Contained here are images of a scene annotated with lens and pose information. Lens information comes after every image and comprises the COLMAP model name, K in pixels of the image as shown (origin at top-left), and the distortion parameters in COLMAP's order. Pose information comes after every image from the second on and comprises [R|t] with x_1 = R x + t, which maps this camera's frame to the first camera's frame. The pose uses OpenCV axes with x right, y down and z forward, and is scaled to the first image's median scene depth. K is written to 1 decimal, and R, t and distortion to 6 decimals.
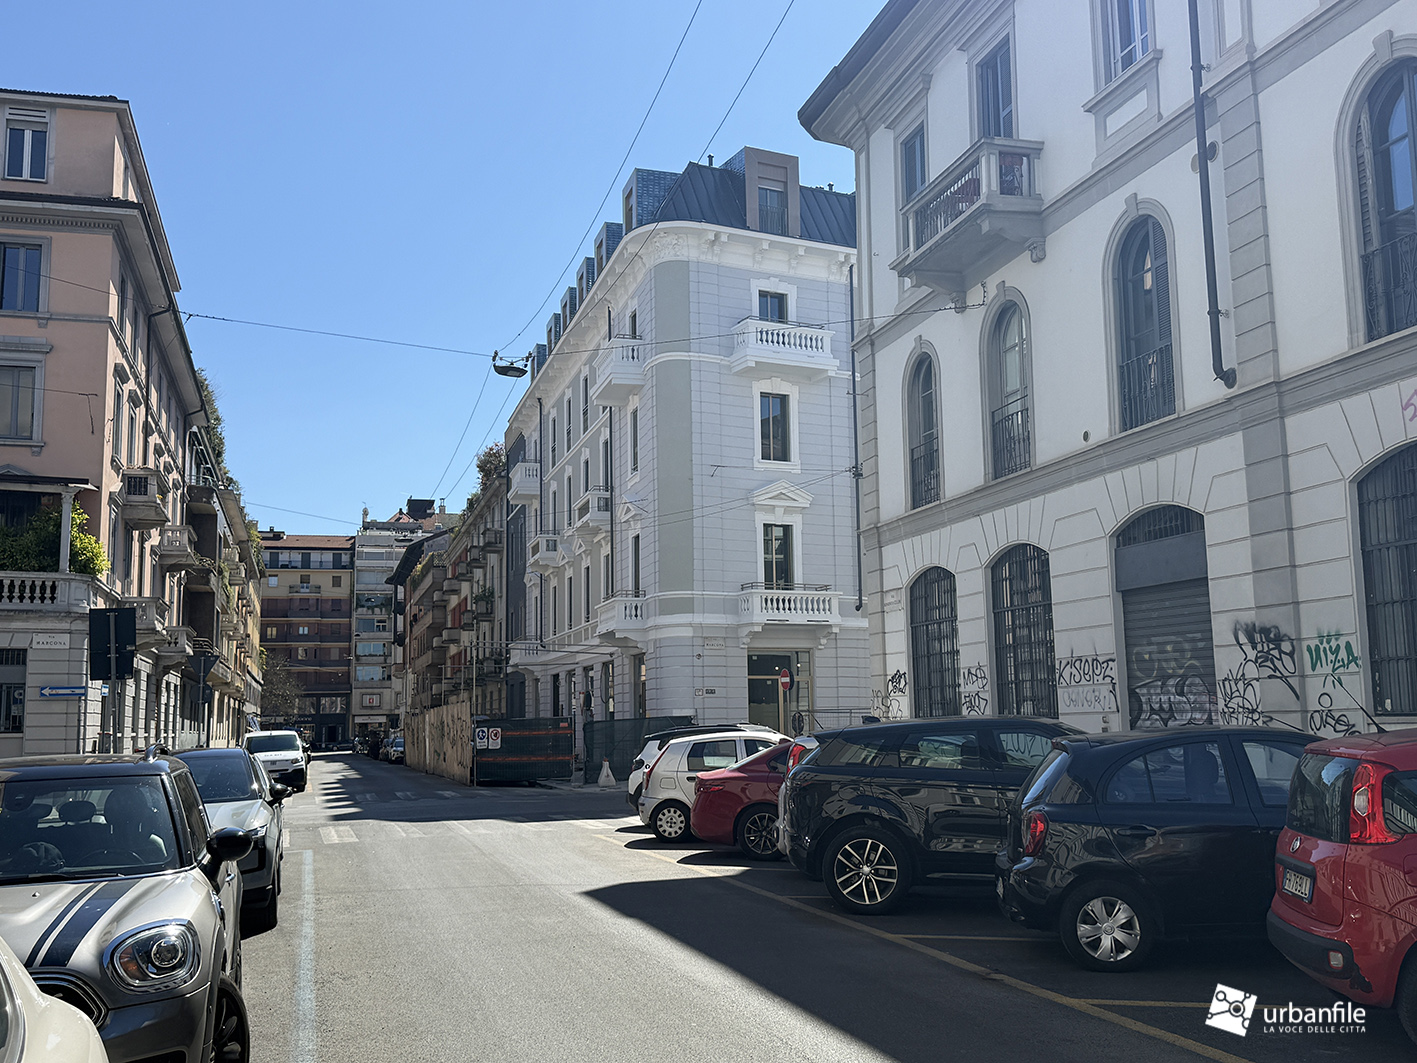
lens RADIAL K [[1408.0, 0, 708.5], [0, 1408.0, 531.5], [0, 0, 1]] dist [0.186645, -0.363285]
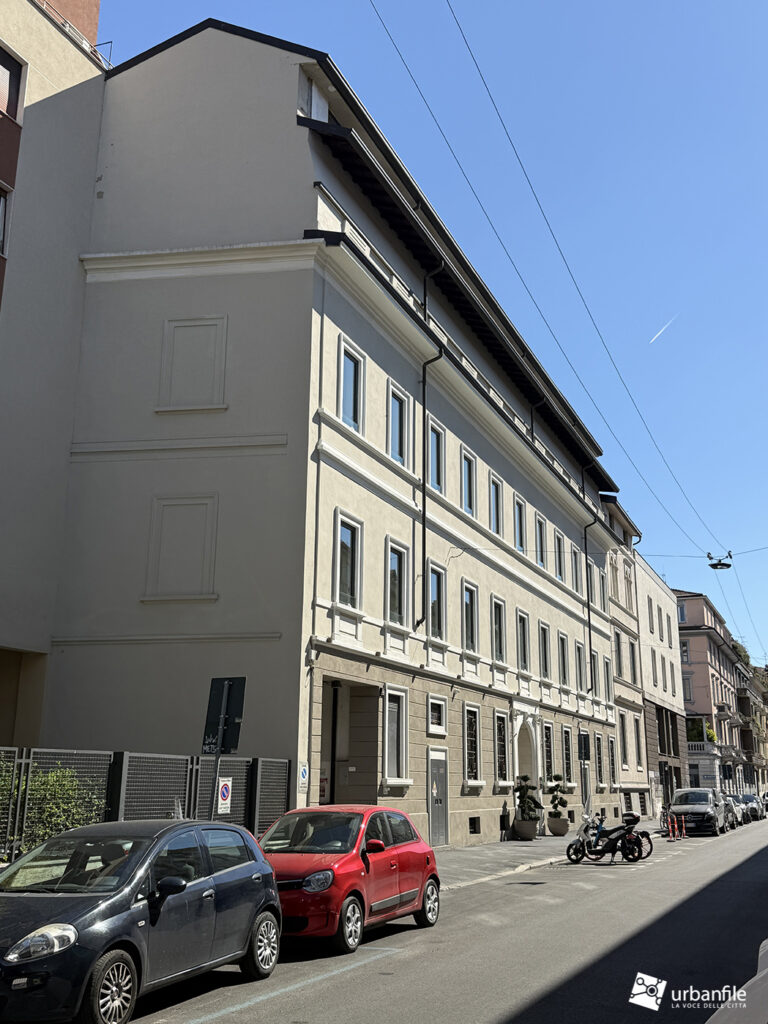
lens RADIAL K [[1017.5, 0, 383.0], [0, 1017.5, 532.1], [0, 0, 1]] dist [0.186645, -0.363285]
pose [[0.777634, -0.127597, -0.615633, 0.387790], [0.066089, 0.990354, -0.121782, -0.153346], [0.625234, 0.054015, 0.778566, -1.026697]]
